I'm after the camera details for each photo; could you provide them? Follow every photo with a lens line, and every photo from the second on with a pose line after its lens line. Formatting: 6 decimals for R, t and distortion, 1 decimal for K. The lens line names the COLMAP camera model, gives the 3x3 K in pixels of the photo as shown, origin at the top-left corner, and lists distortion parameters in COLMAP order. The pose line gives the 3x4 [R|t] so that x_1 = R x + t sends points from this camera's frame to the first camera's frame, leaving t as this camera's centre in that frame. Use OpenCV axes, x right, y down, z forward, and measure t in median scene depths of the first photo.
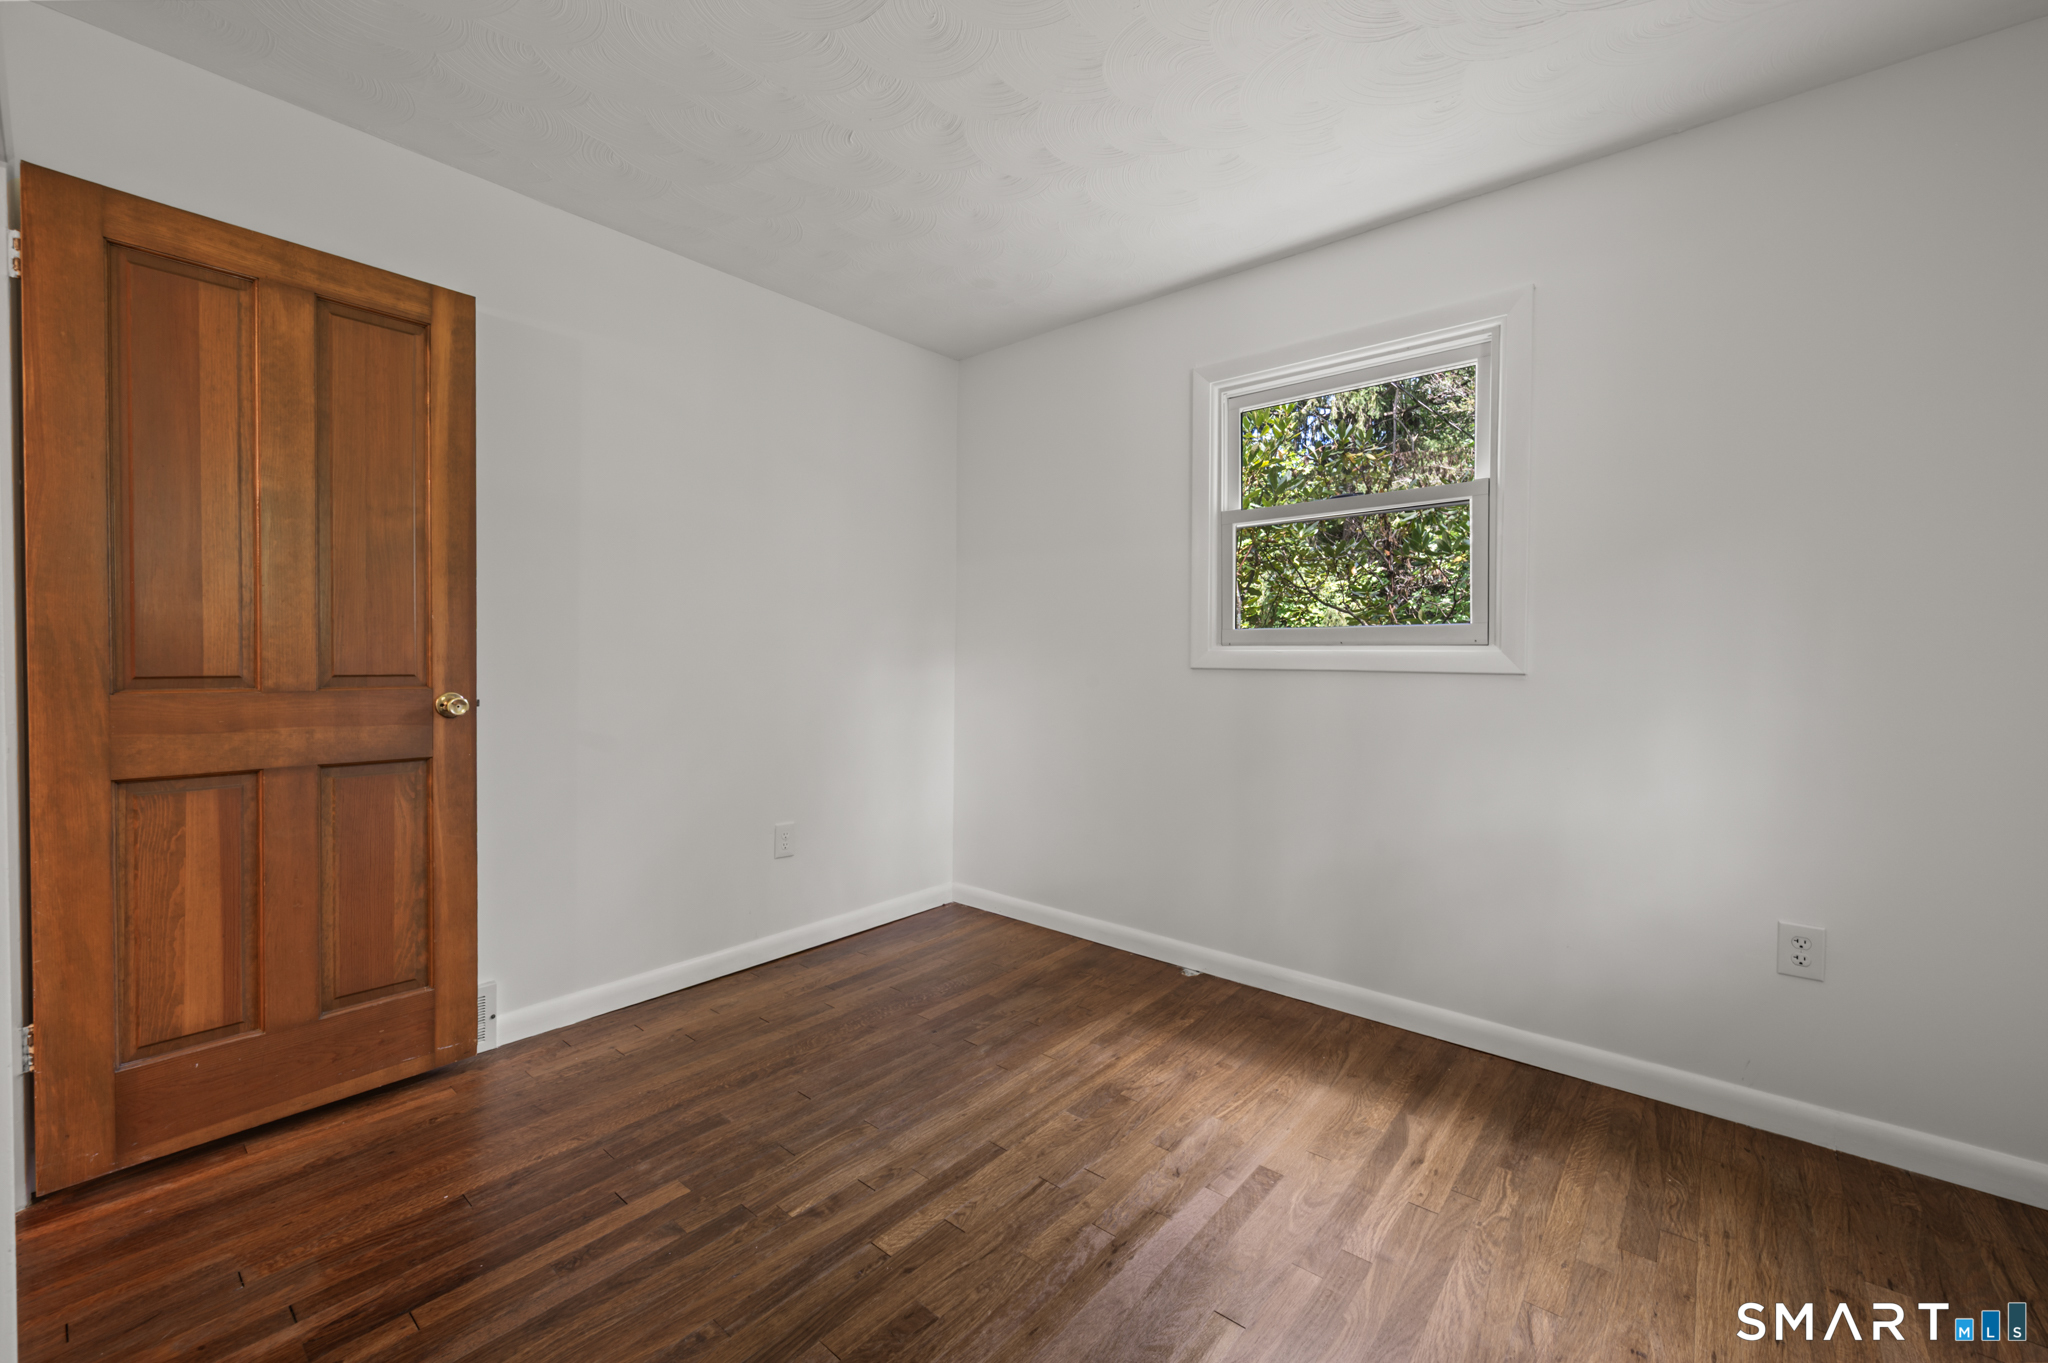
lens RADIAL K [[819.7, 0, 1036.4], [0, 819.7, 679.3], [0, 0, 1]] dist [0.001293, 0.000177]
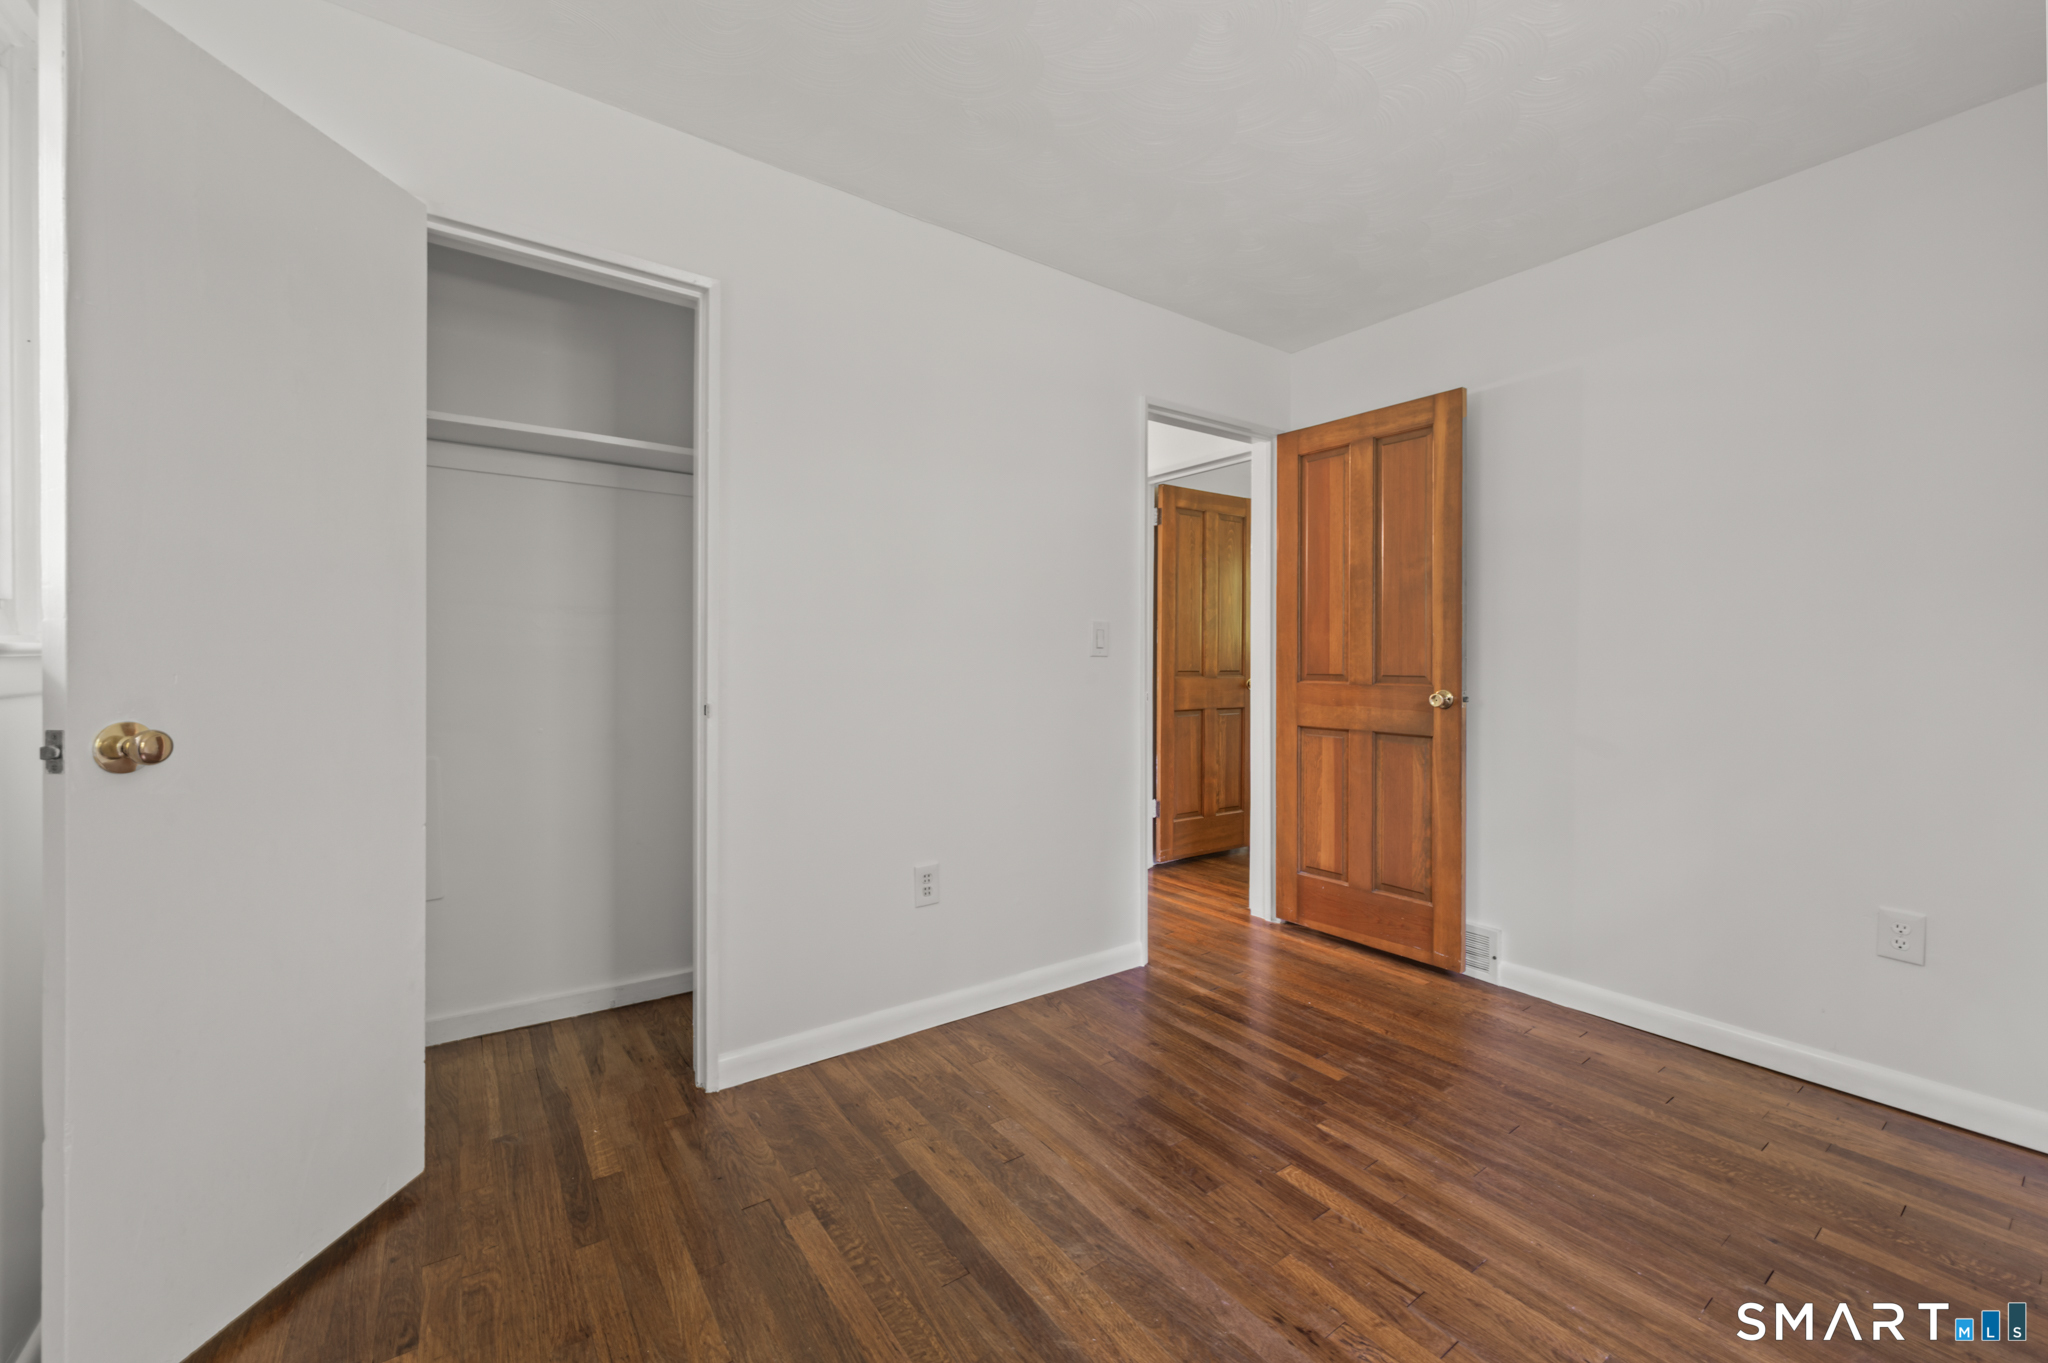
lens RADIAL K [[819.7, 0, 1036.4], [0, 819.7, 679.3], [0, 0, 1]] dist [0.001293, 0.000177]
pose [[-0.242275, 0.012867, -0.970122, 0.808549], [-0.031856, 0.999267, 0.021209, -0.009388], [0.969685, 0.036042, -0.241687, 0.731193]]
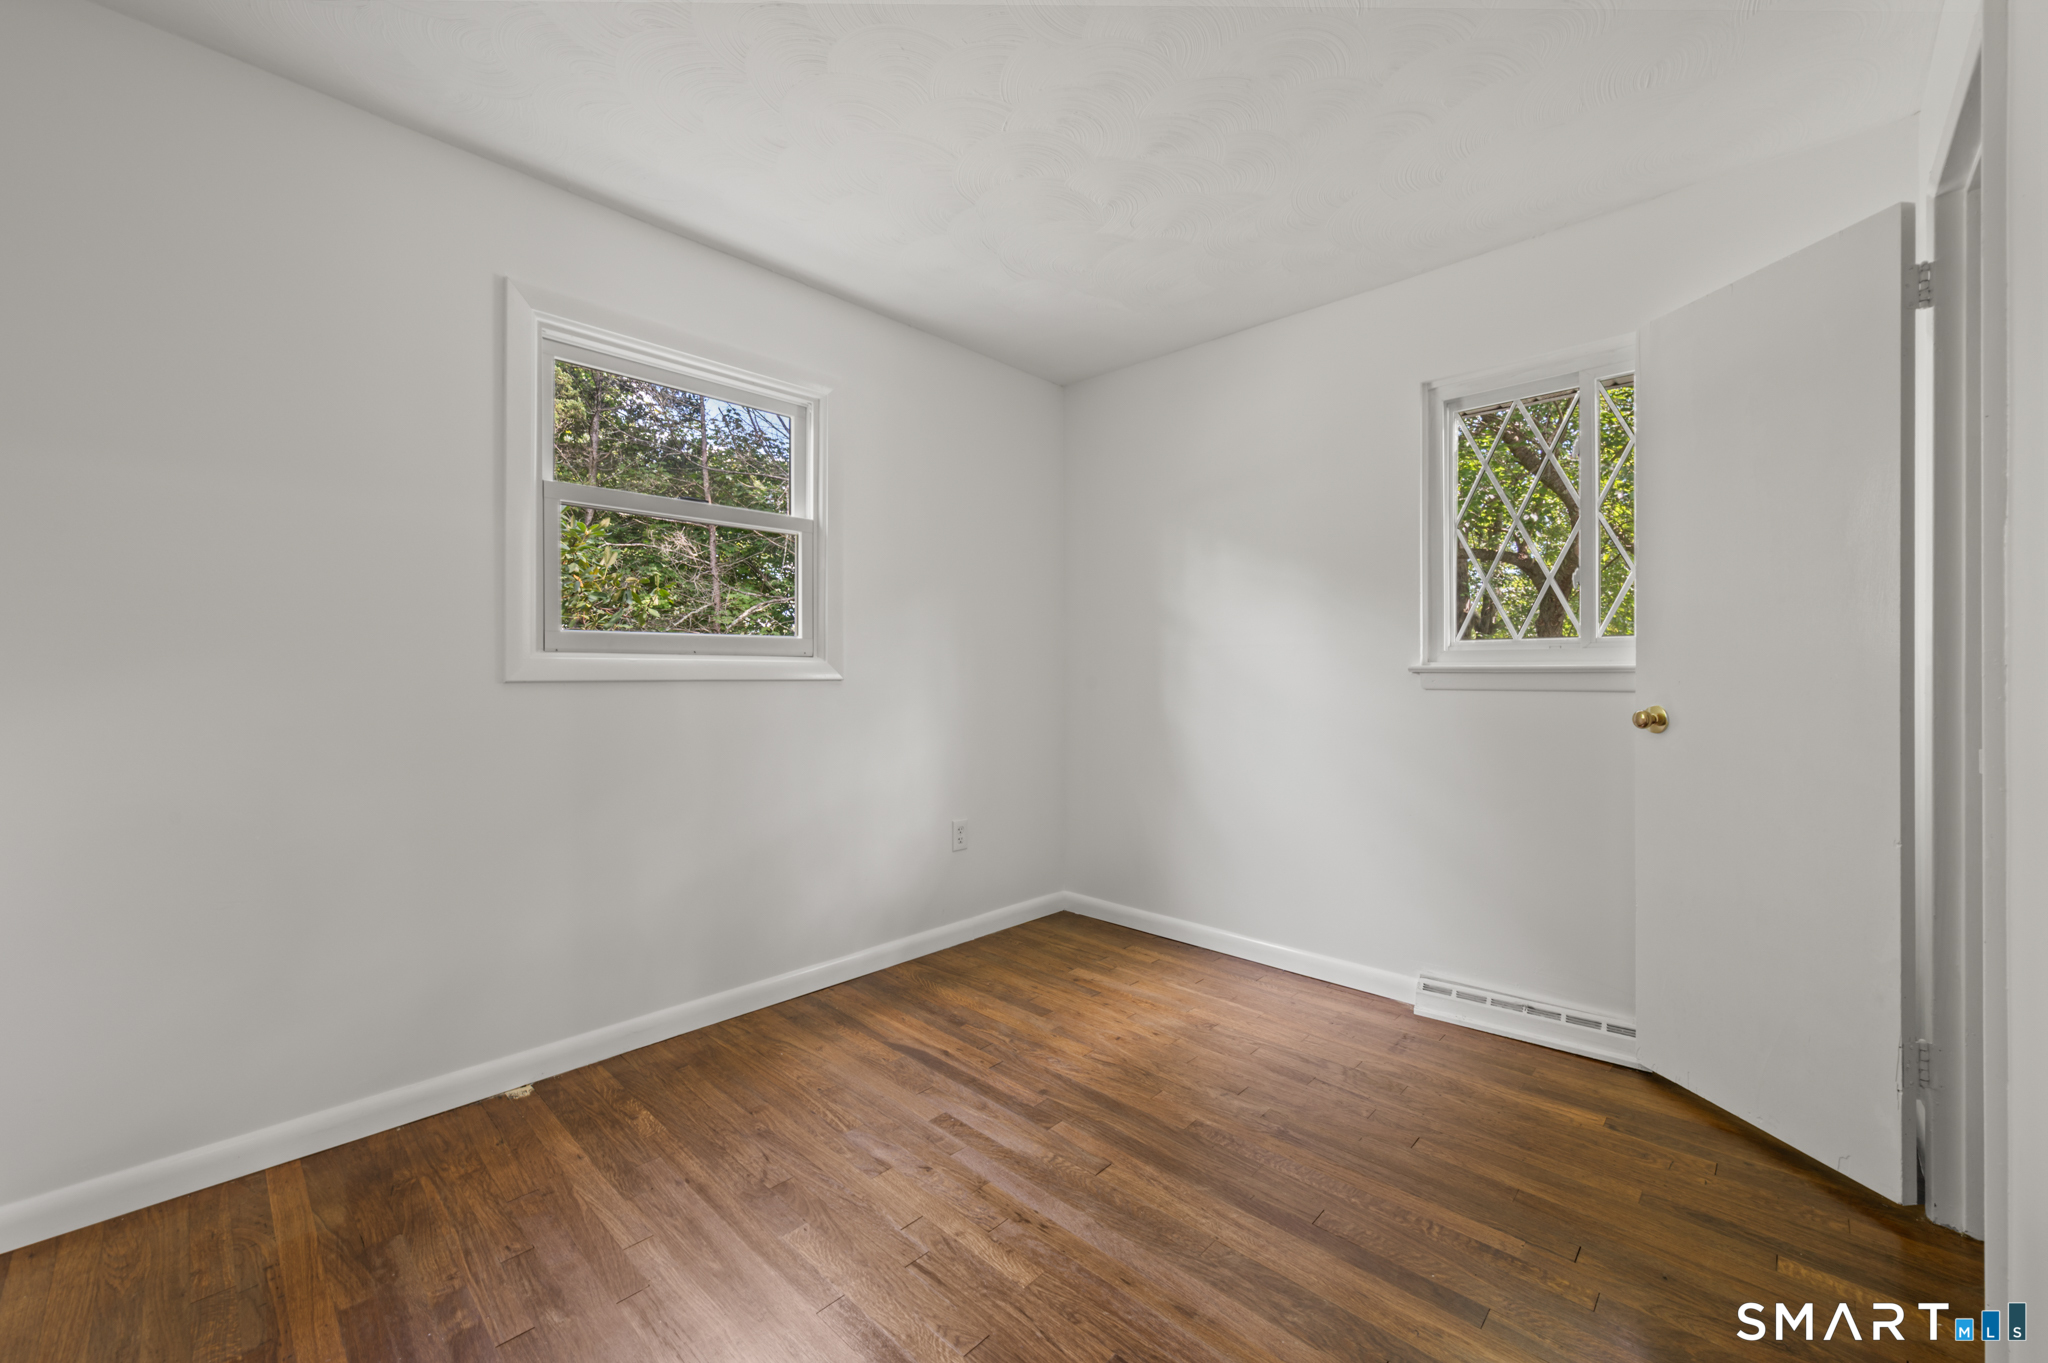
lens RADIAL K [[801.9, 0, 1030.6], [0, 801.9, 676.6], [0, 0, 1]] dist [0.000882, 0.000149]
pose [[0.064107, -0.013449, 0.997852, -0.754061], [0.025166, 0.999613, 0.011856, -0.021745], [-0.997626, 0.024352, 0.064421, 0.729402]]
